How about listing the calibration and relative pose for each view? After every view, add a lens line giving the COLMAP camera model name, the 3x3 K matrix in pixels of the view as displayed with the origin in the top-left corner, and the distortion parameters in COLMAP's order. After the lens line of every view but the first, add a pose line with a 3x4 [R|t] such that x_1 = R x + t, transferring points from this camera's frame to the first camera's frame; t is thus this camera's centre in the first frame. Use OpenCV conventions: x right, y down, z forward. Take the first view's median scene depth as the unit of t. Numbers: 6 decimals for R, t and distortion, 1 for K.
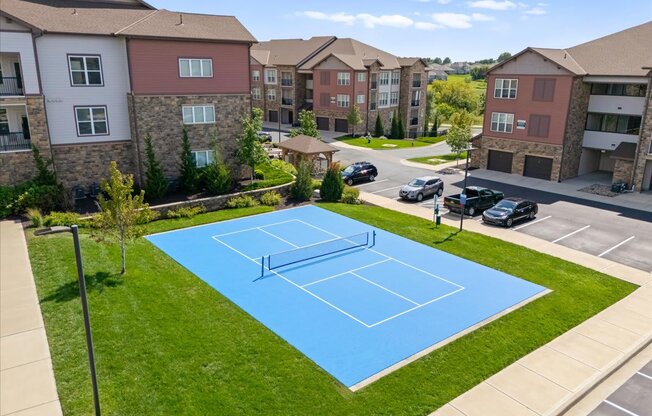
lens RADIAL K [[490.8, 0, 326.0], [0, 490.8, 208.0], [0, 0, 1]] dist [0.063529, -0.000762]
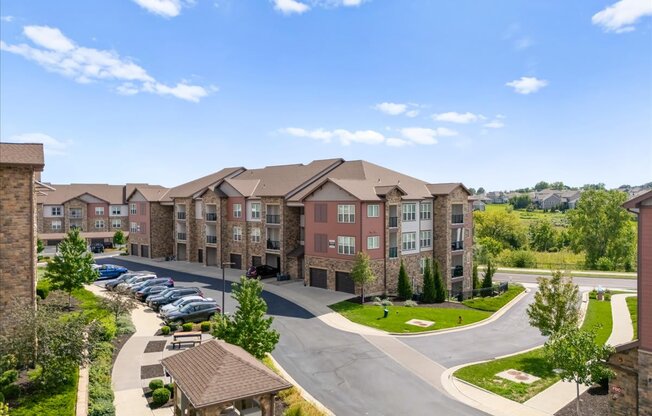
lens RADIAL K [[379.7, 0, 334.8], [0, 379.7, 207.7], [0, 0, 1]] dist [0.000408, 0.000114]
pose [[0.993348, -0.016743, -0.113929, 0.074951], [-0.012705, 0.967396, -0.252952, -0.131490], [0.114449, 0.252716, 0.960747, 0.472716]]
